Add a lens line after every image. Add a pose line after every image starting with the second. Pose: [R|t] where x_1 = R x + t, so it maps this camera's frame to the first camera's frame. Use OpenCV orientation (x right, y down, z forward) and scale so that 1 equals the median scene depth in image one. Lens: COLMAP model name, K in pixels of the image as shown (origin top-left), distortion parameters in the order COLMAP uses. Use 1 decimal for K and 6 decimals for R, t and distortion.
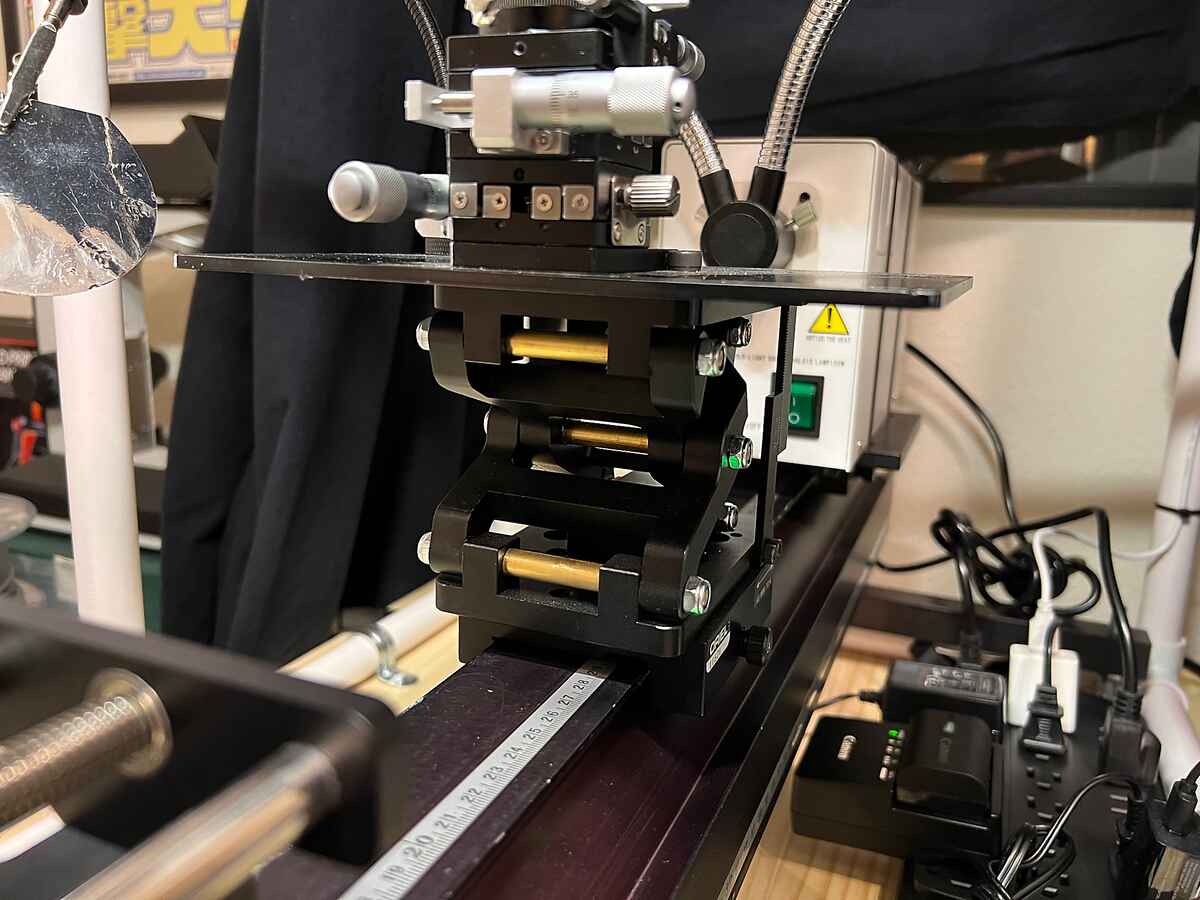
lens RADIAL K [[913.9, 0, 600.0], [0, 913.9, 450.0], [0, 0, 1]] dist [0.010171, -0.018640]
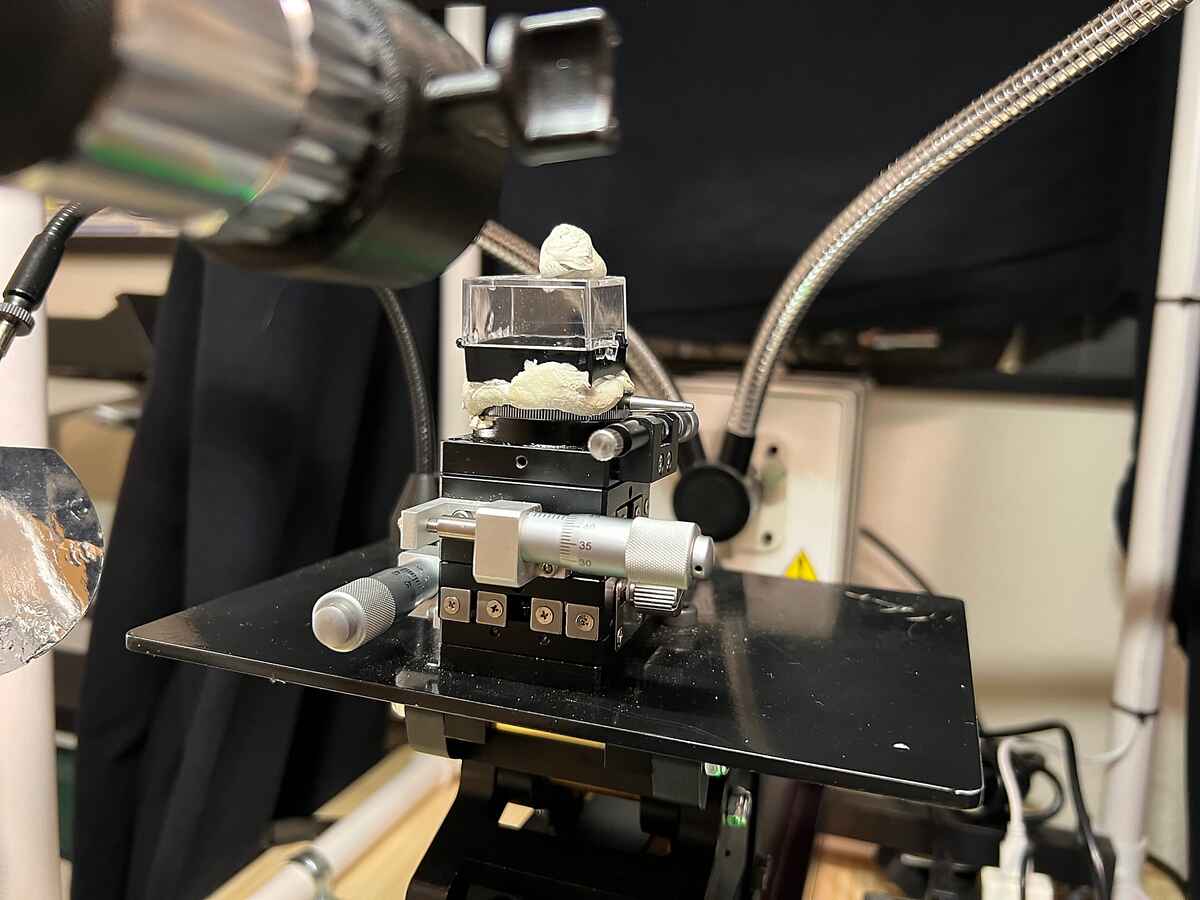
lens RADIAL K [[922.1, 0, 588.5], [0, 922.1, 448.8], [0, 0, 1]] dist [0.000388, -0.003116]
pose [[0.997724, -0.000236, 0.067431, -0.040978], [0.006388, 0.995827, -0.091039, -0.182063], [-0.067129, 0.091263, 0.993562, 0.027396]]
